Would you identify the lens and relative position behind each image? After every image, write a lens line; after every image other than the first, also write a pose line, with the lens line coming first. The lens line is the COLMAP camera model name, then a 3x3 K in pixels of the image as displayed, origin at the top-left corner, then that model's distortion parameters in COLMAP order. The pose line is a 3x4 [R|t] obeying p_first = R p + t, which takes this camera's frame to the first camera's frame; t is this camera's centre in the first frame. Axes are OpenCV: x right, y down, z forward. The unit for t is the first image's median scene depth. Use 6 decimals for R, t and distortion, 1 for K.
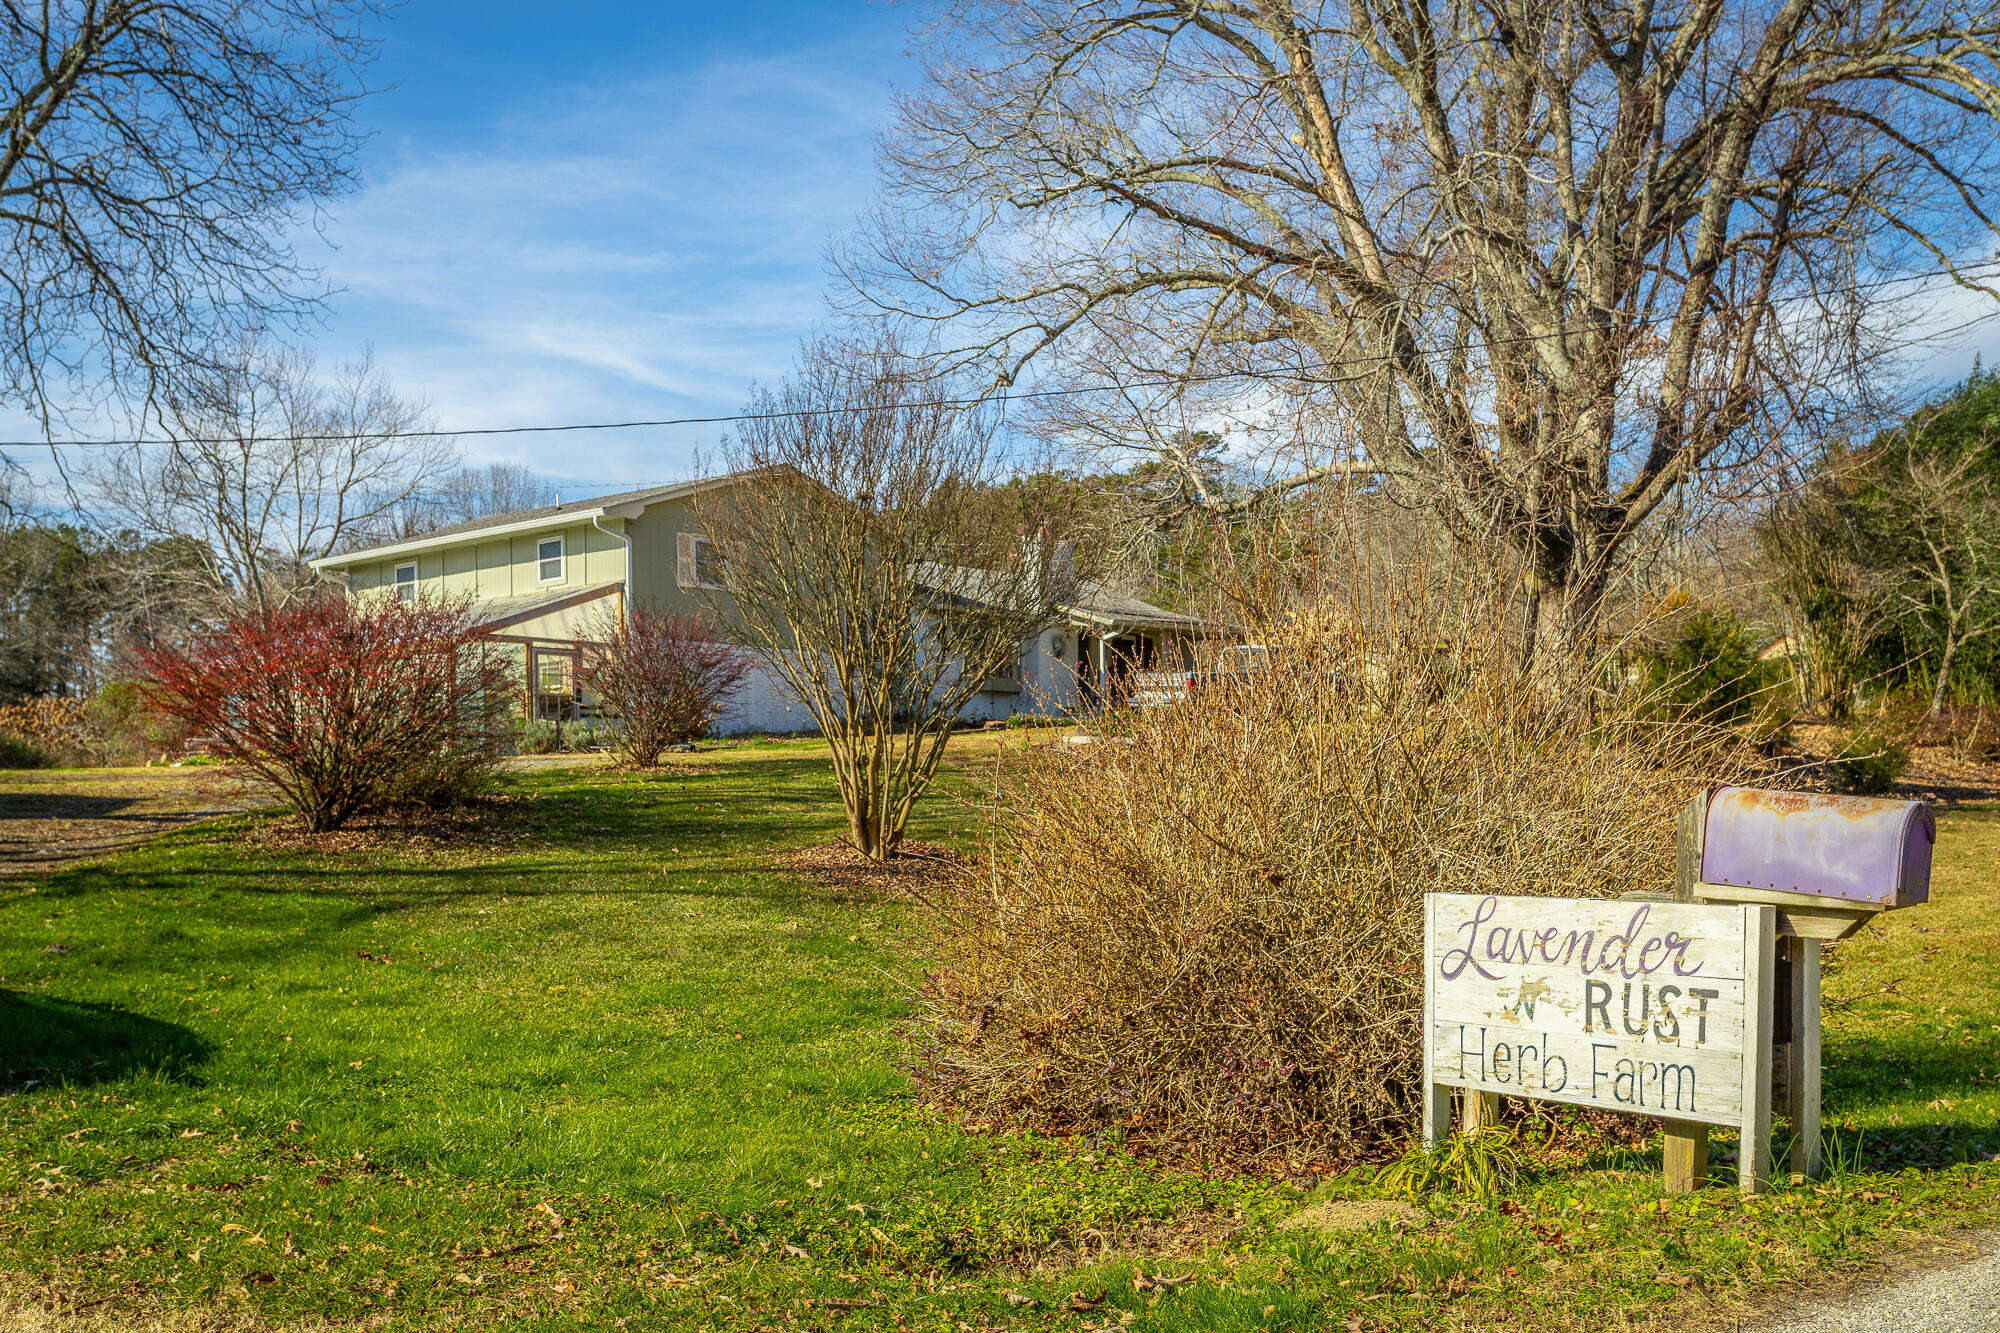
lens RADIAL K [[1751.2, 0, 994.9], [0, 1751.2, 766.5], [0, 0, 1]] dist [0.010724, -0.003649]
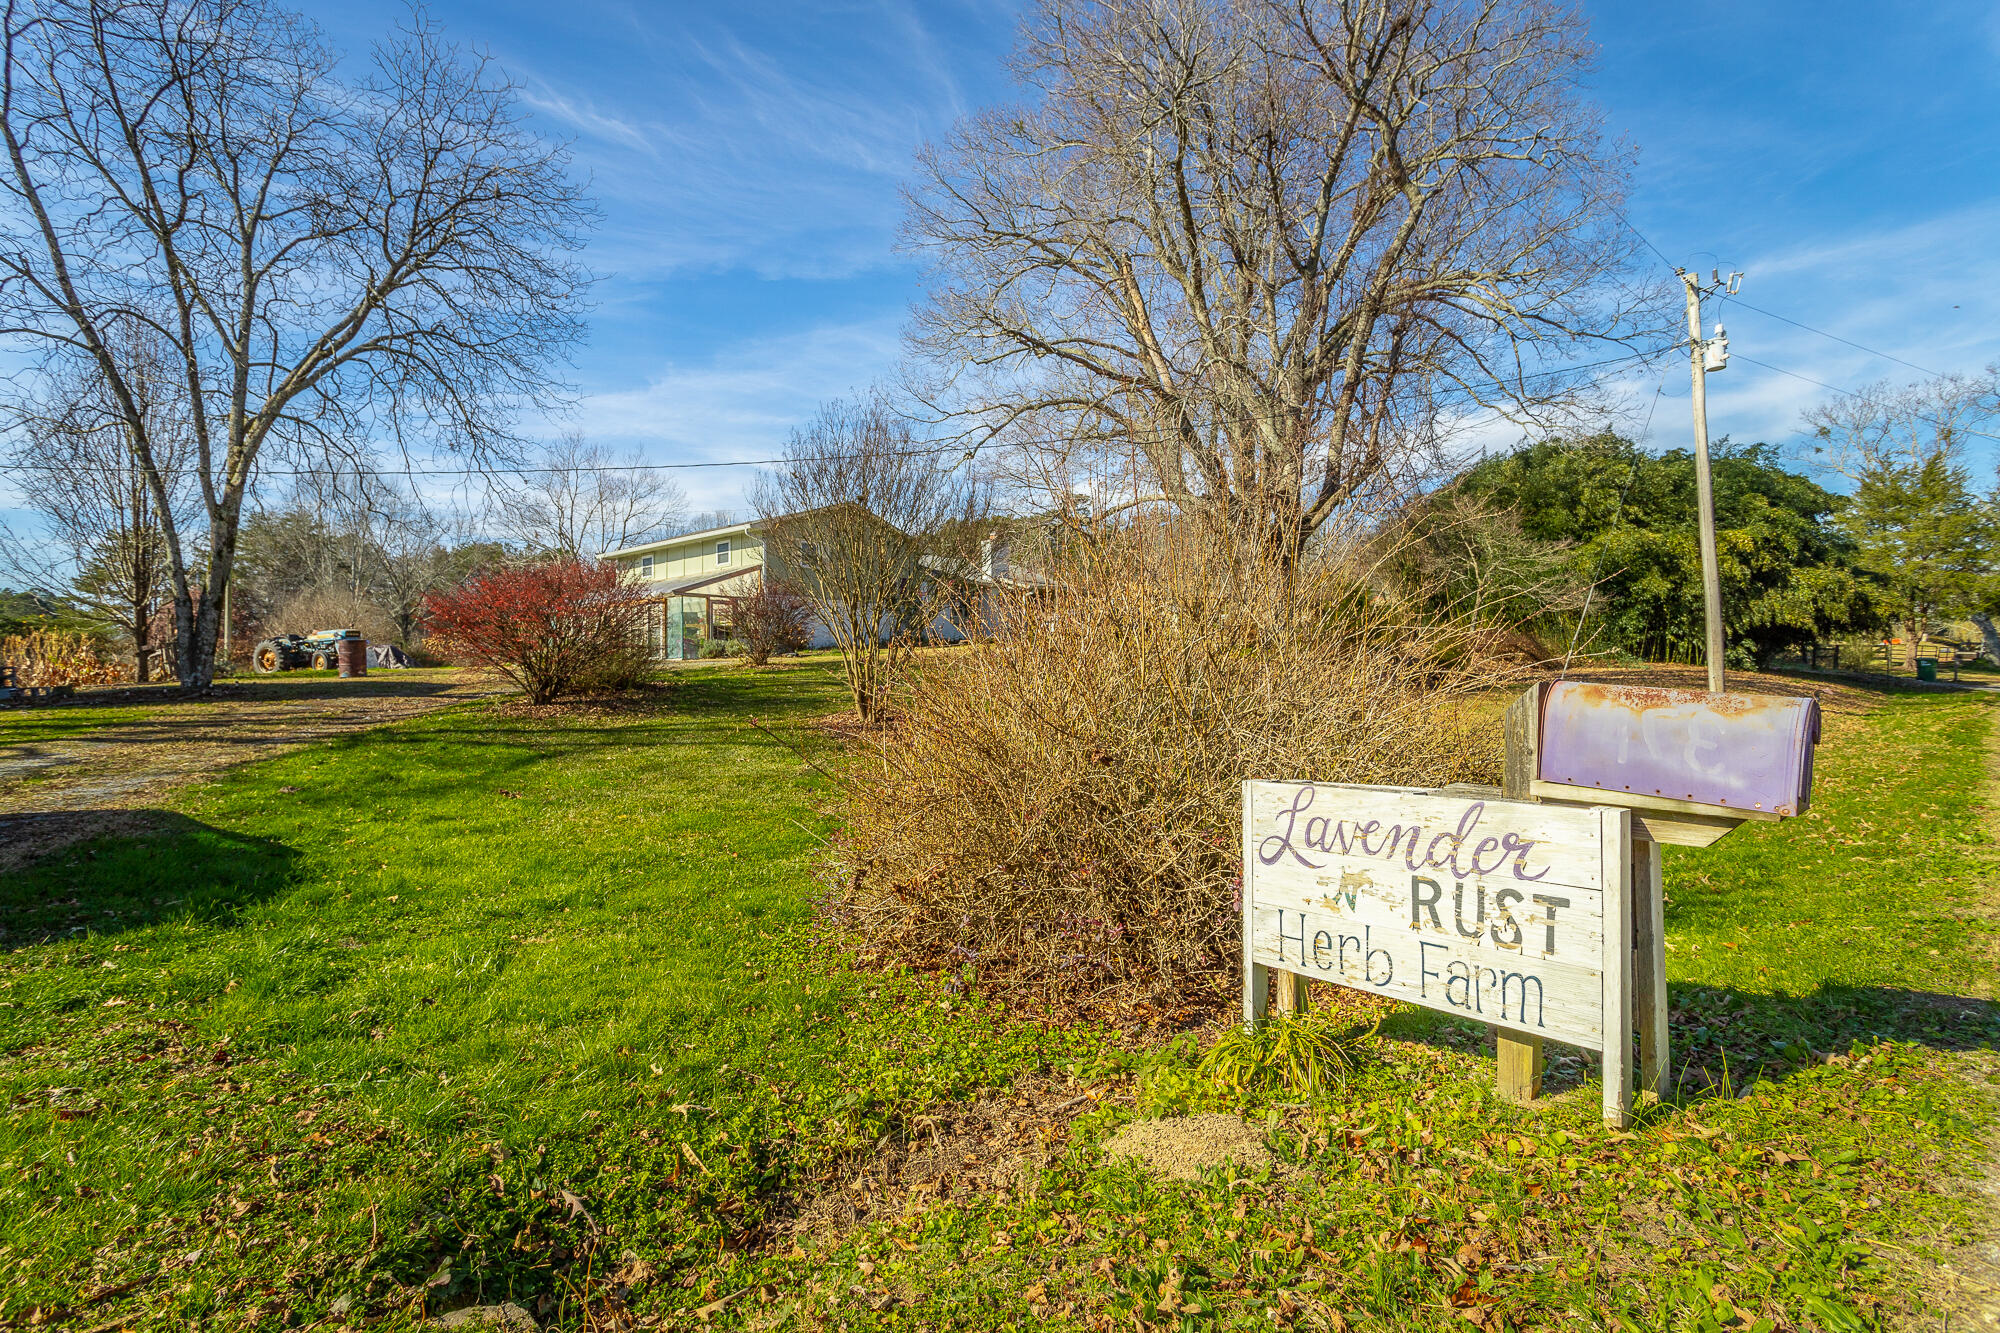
lens RADIAL K [[883.4, 0, 994.7], [0, 883.4, 629.8], [0, 0, 1]] dist [-0.000515, 0.000200]
pose [[0.999793, -0.001959, 0.020236, 0.034468], [0.002760, 0.999211, -0.039609, 0.000587], [-0.020143, 0.039657, 0.999010, 0.189617]]
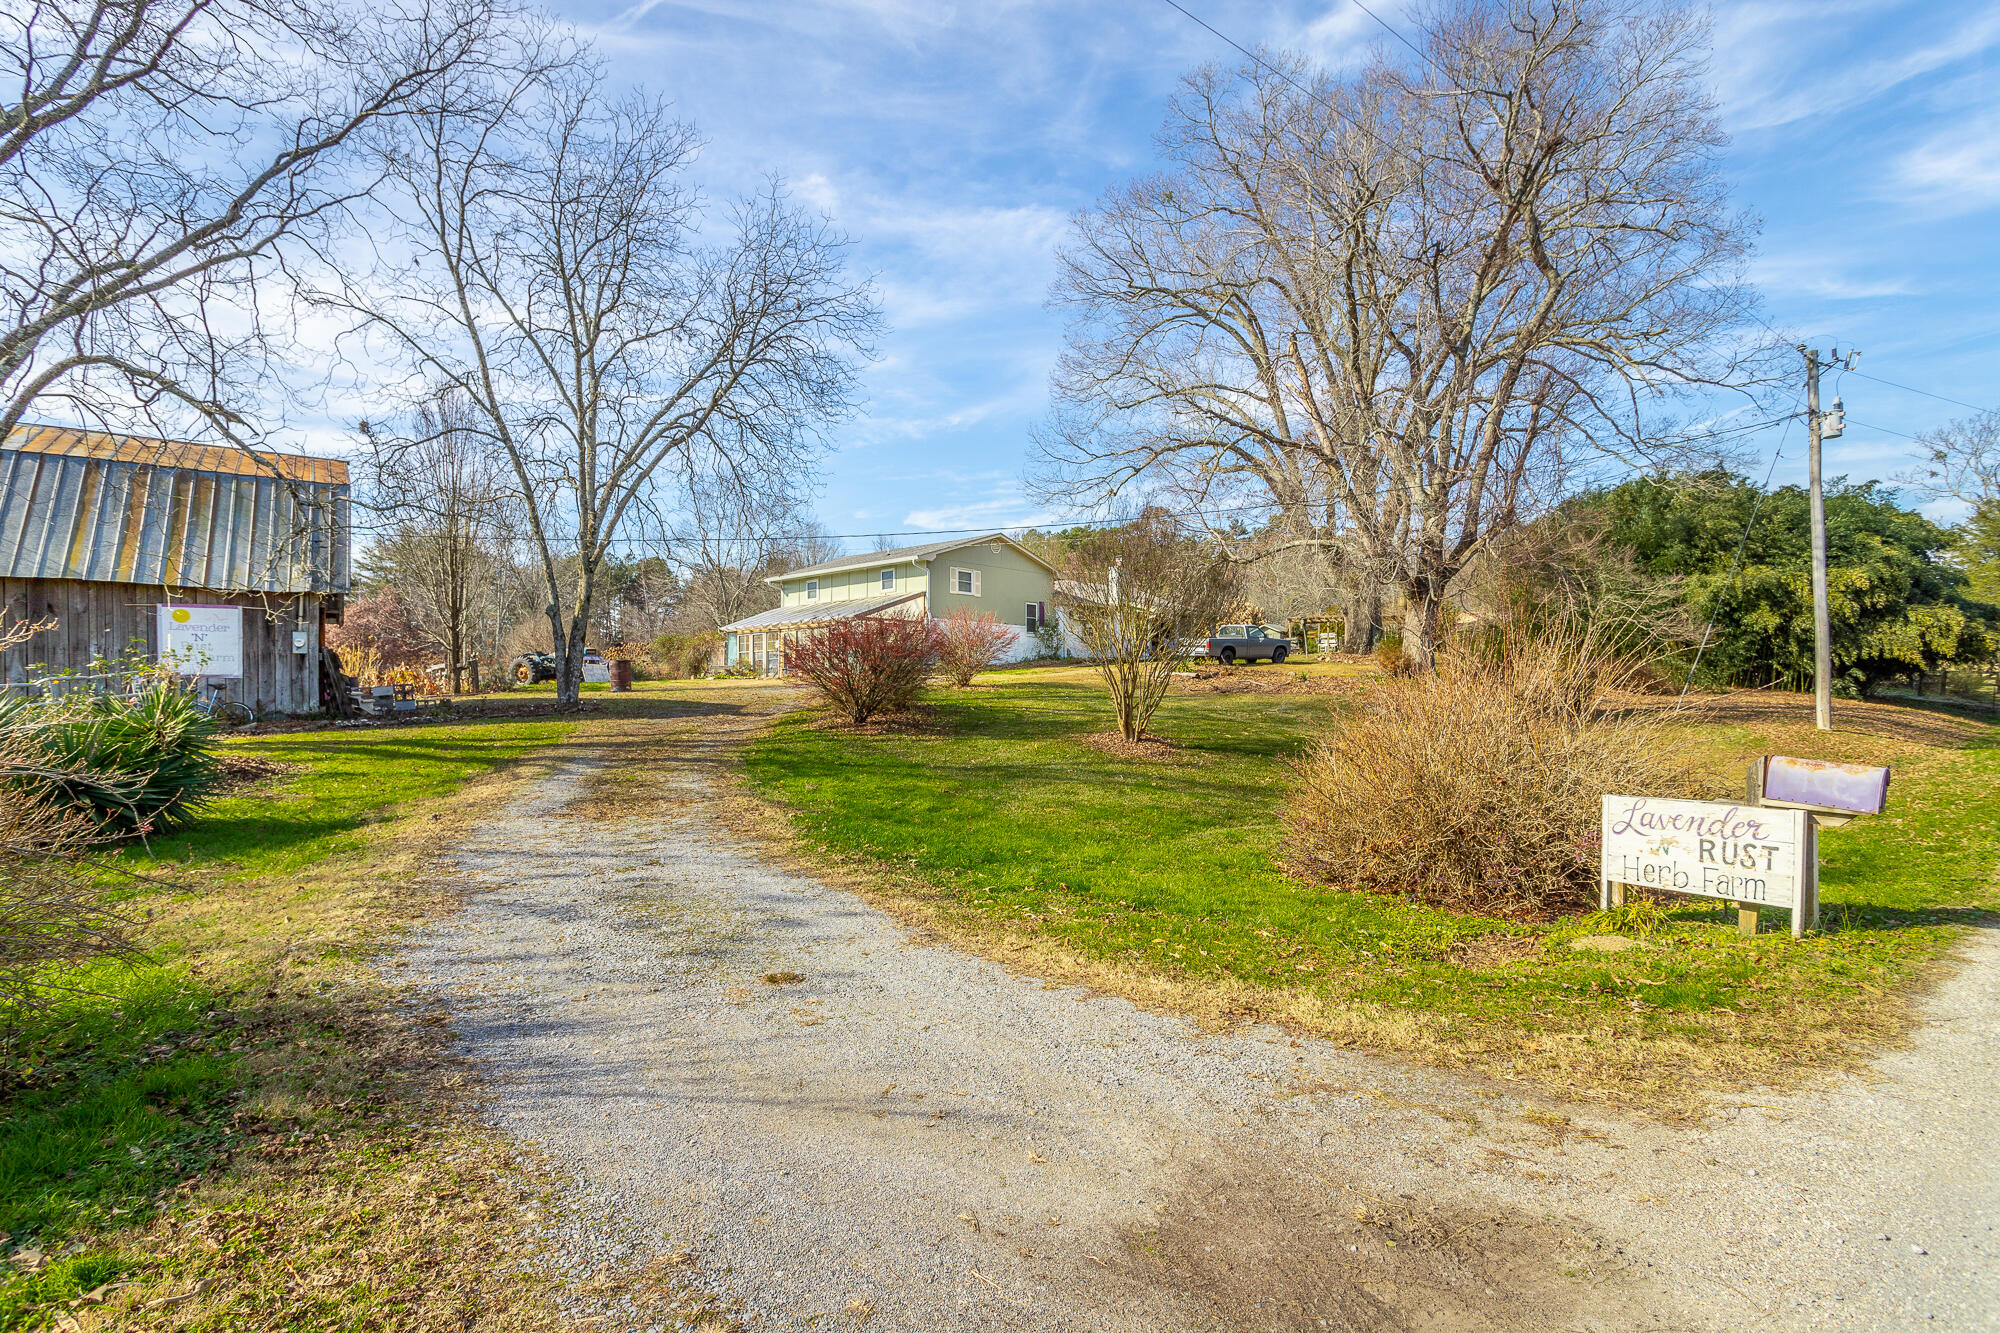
lens RADIAL K [[879.0, 0, 1005.7], [0, 879.0, 660.3], [0, 0, 1]] dist [0.002156, -0.000298]
pose [[0.999139, 0.008684, -0.040557, -0.194311], [-0.009199, 0.999879, -0.012530, -0.032496], [0.040443, 0.012892, 0.999099, -0.064772]]
